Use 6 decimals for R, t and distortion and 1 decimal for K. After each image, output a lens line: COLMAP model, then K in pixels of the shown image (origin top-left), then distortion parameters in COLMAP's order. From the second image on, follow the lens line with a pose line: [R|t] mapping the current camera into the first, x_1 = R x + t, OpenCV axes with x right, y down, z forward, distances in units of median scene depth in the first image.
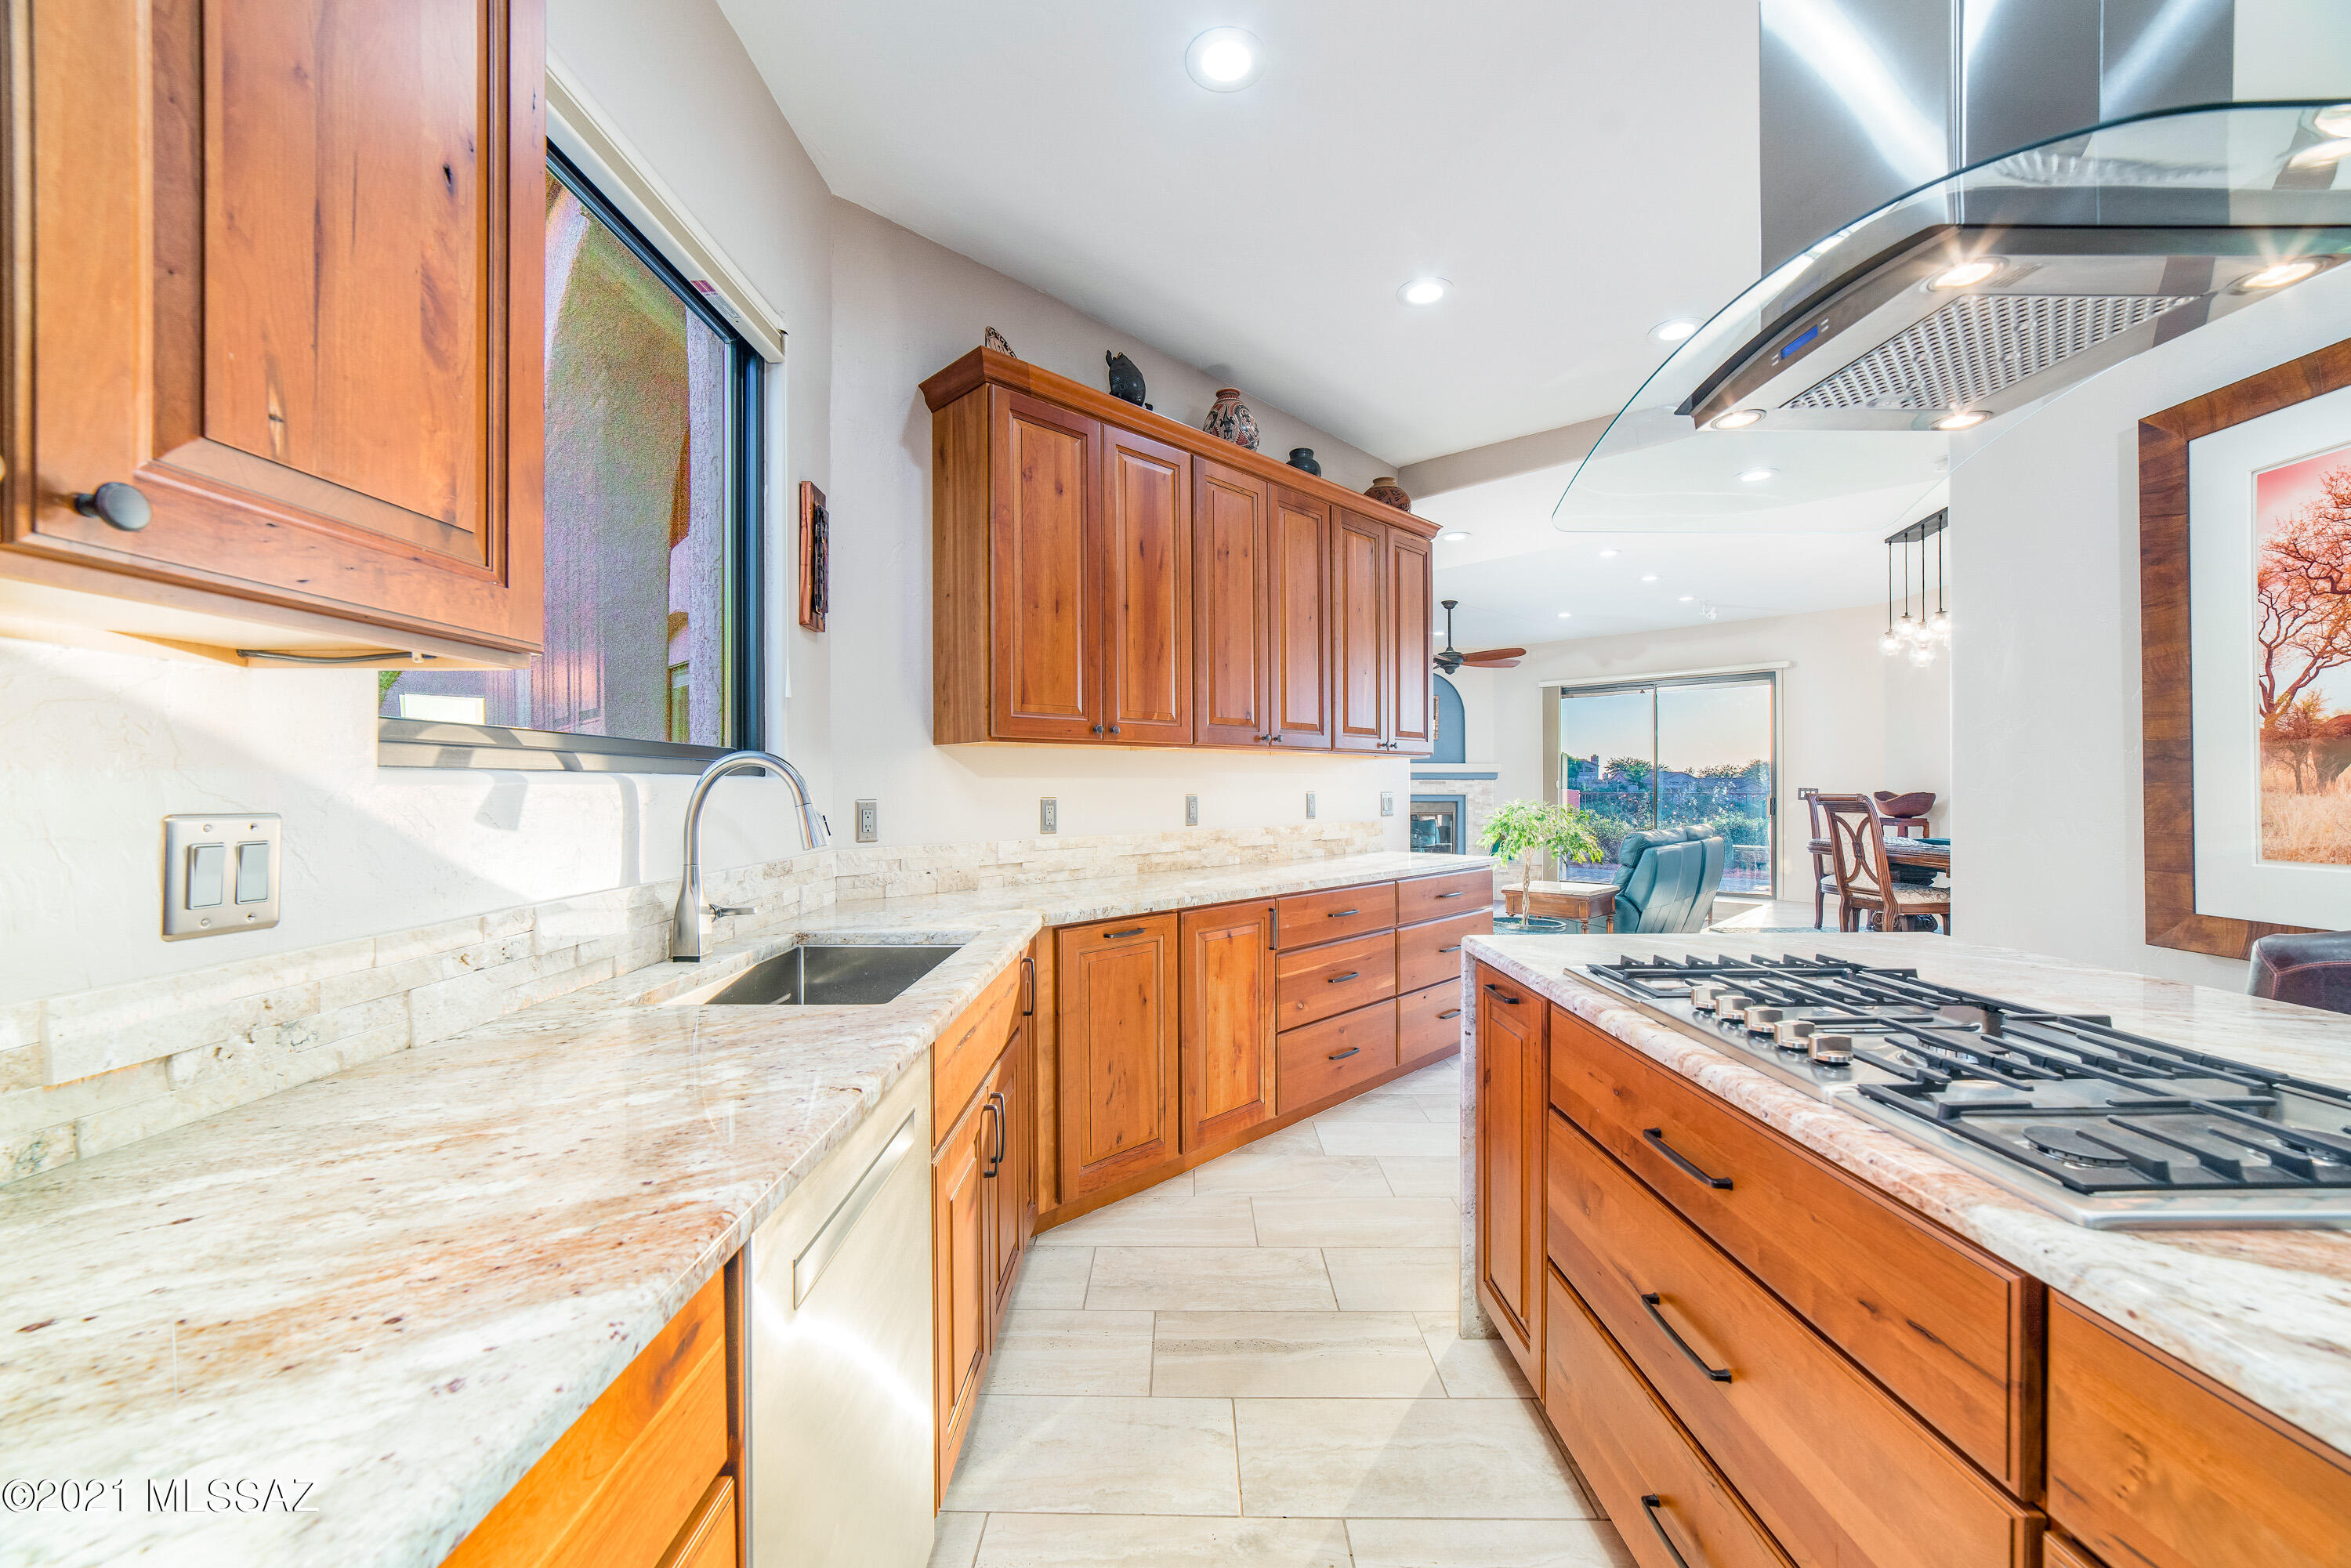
lens RADIAL K [[924.2, 0, 1186.8], [0, 924.2, 777.0], [0, 0, 1]] dist [-0.002339, -0.000066]
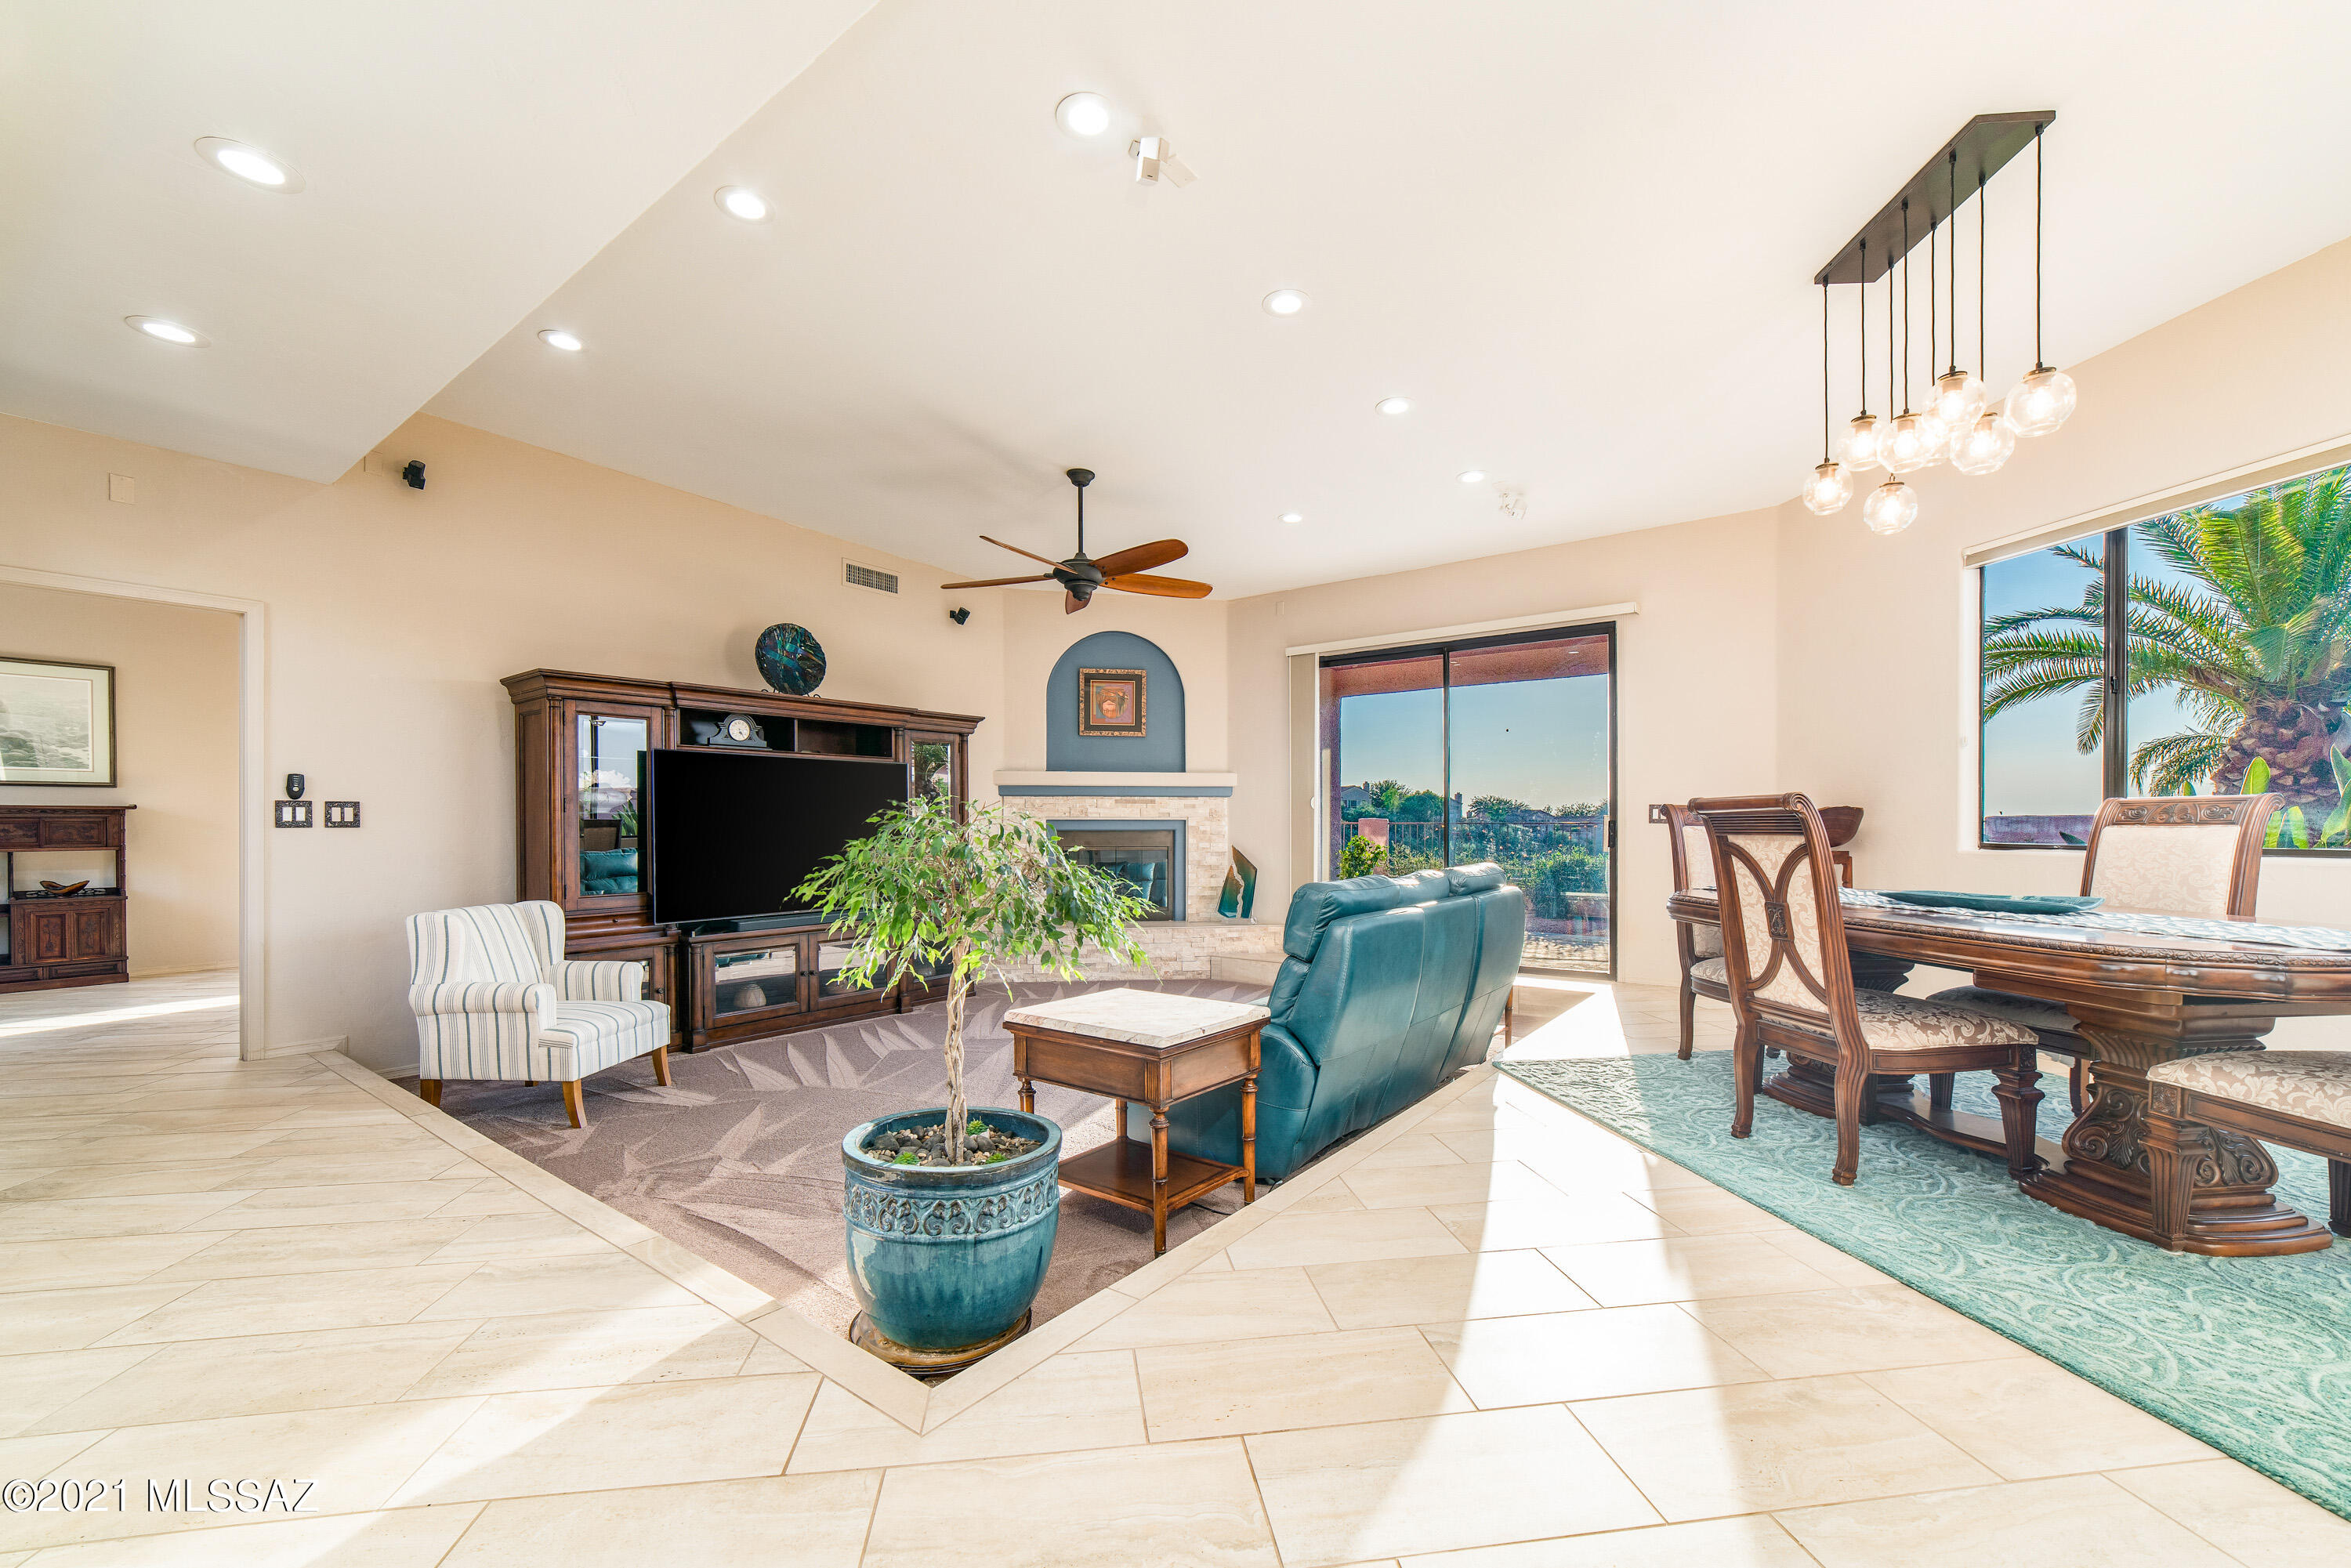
lens RADIAL K [[948.5, 0, 1187.9], [0, 948.5, 820.2], [0, 0, 1]] dist [-0.012908, 0.007796]
pose [[0.990923, 0.001320, 0.134425, 0.706369], [-0.002038, 0.999984, 0.005204, 0.053168], [-0.134416, -0.005431, 0.990910, 1.079195]]
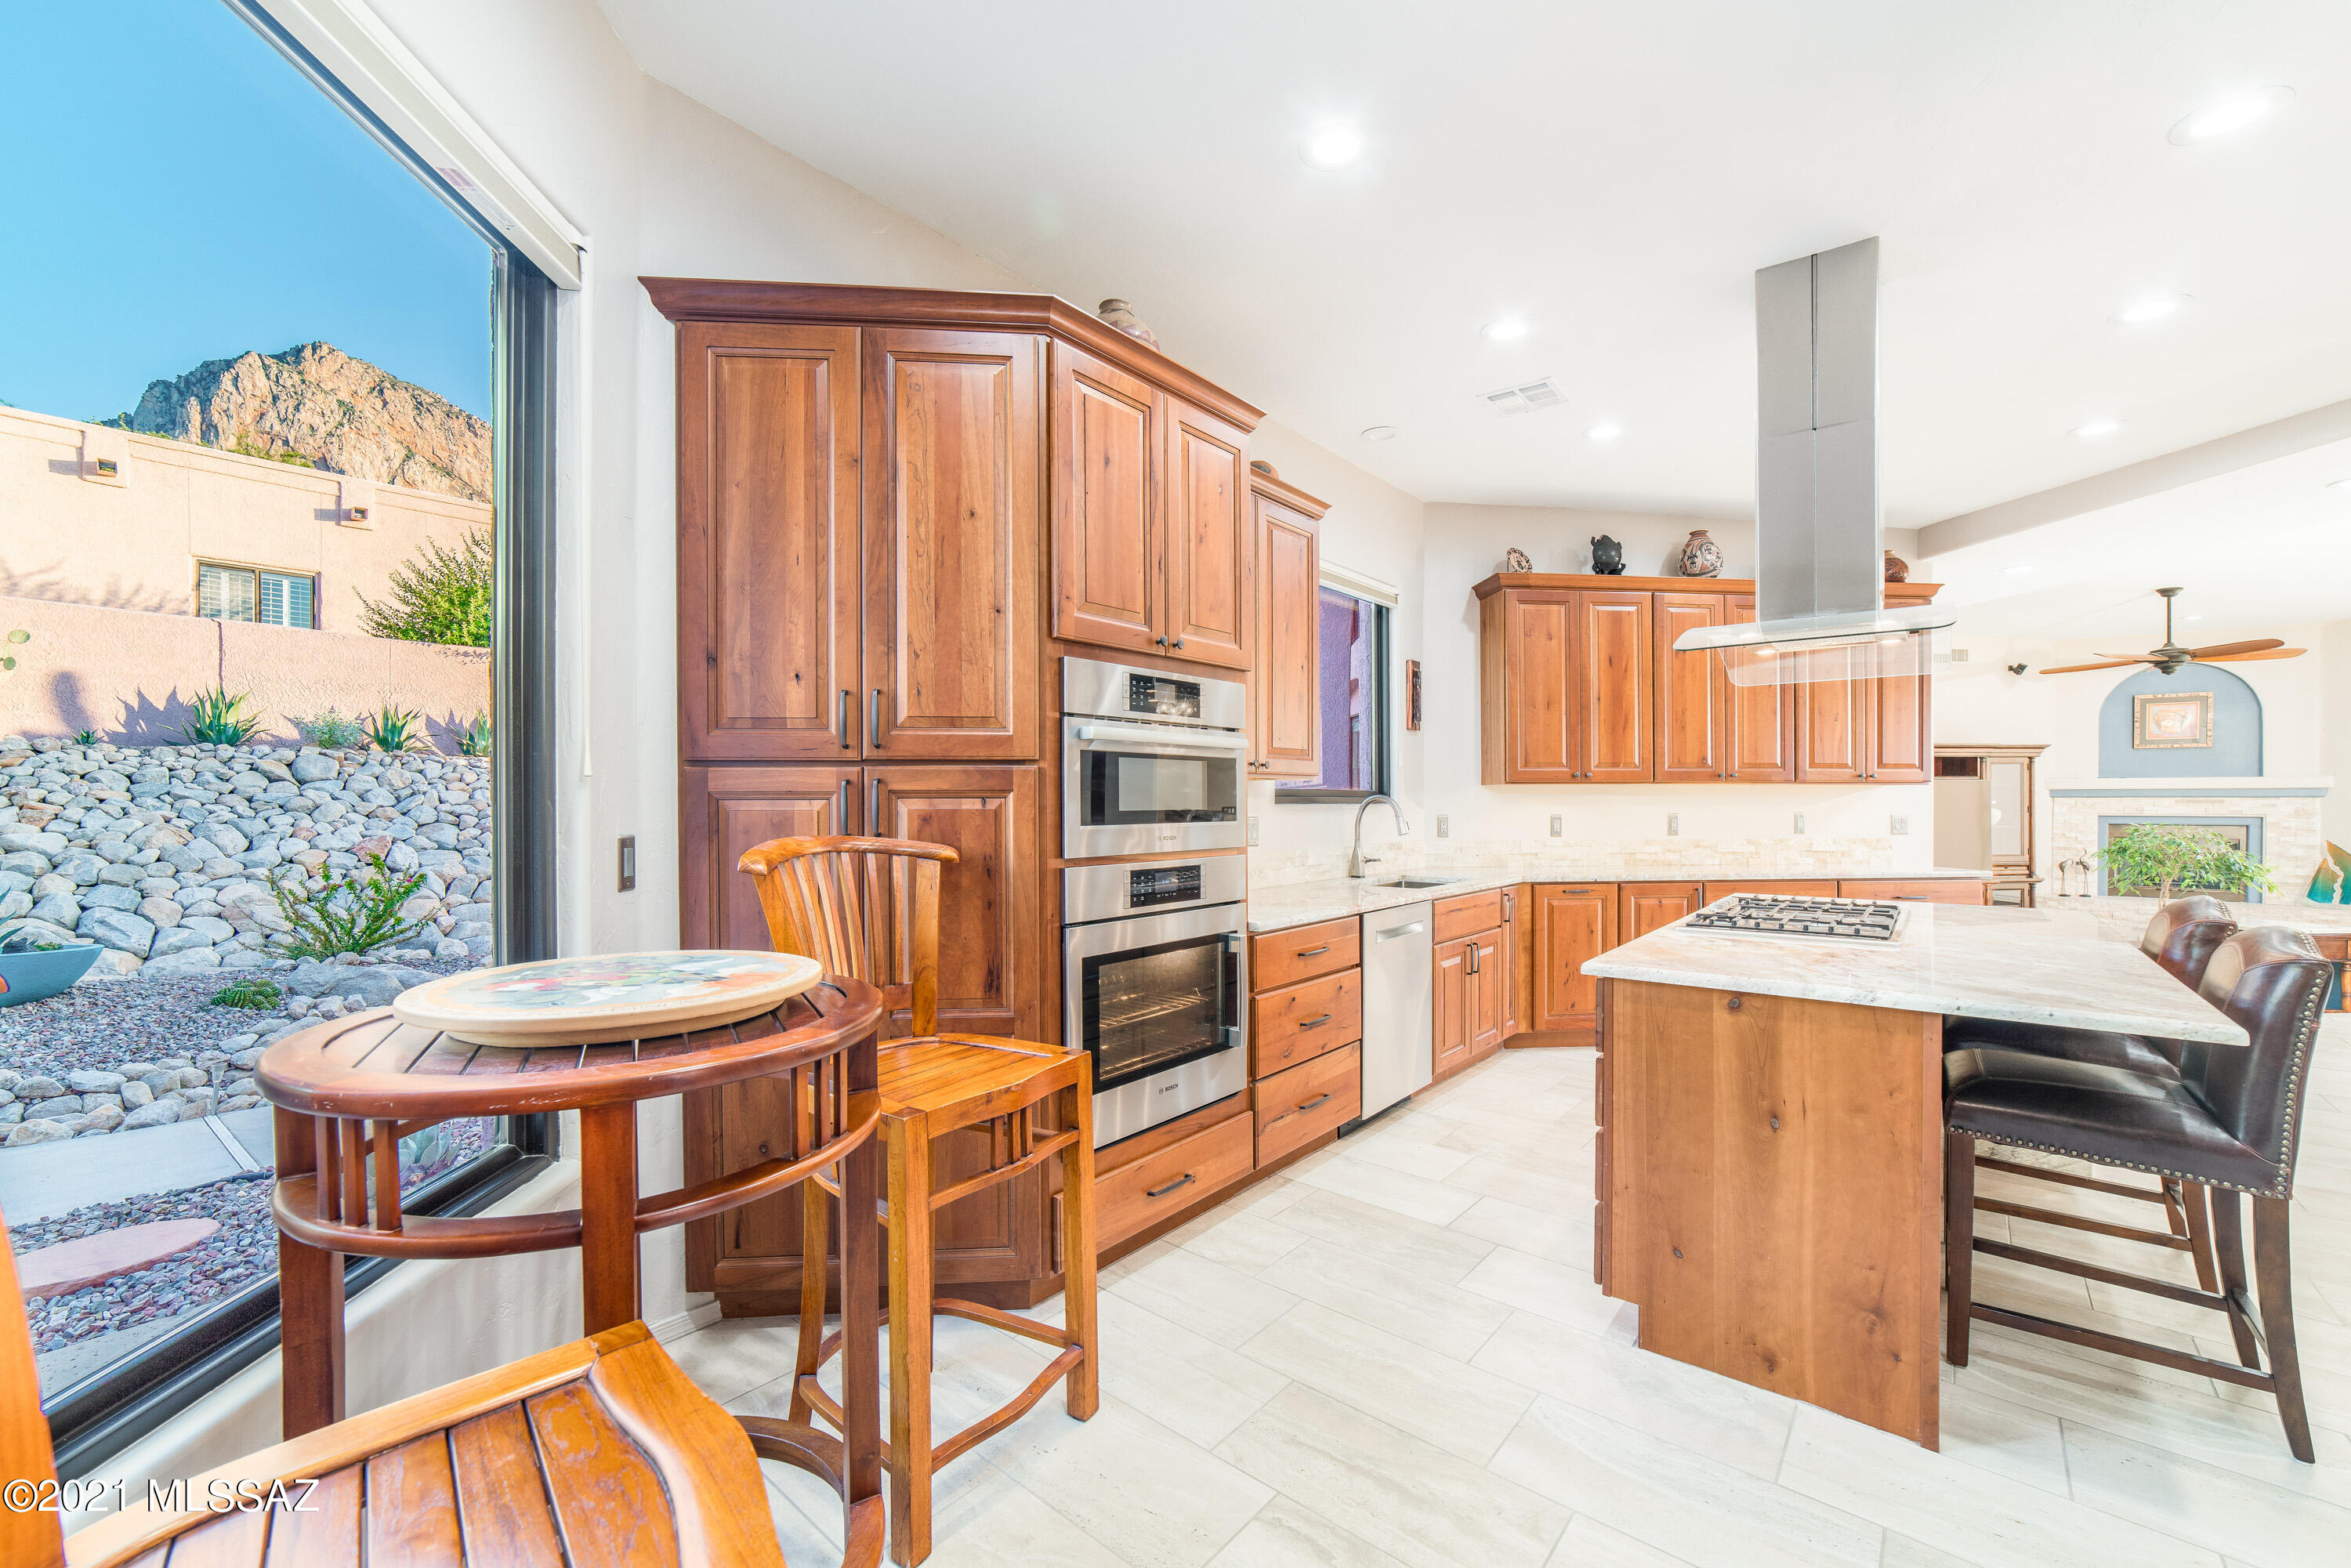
lens RADIAL K [[945.0, 0, 1162.1], [0, 945.0, 804.2], [0, 0, 1]] dist [-0.000673, 0.000334]
pose [[0.762387, 0.003023, -0.647114, 0.368562], [0.005538, 0.999922, 0.011197, -0.018071], [0.647098, -0.012120, 0.762311, -0.670509]]
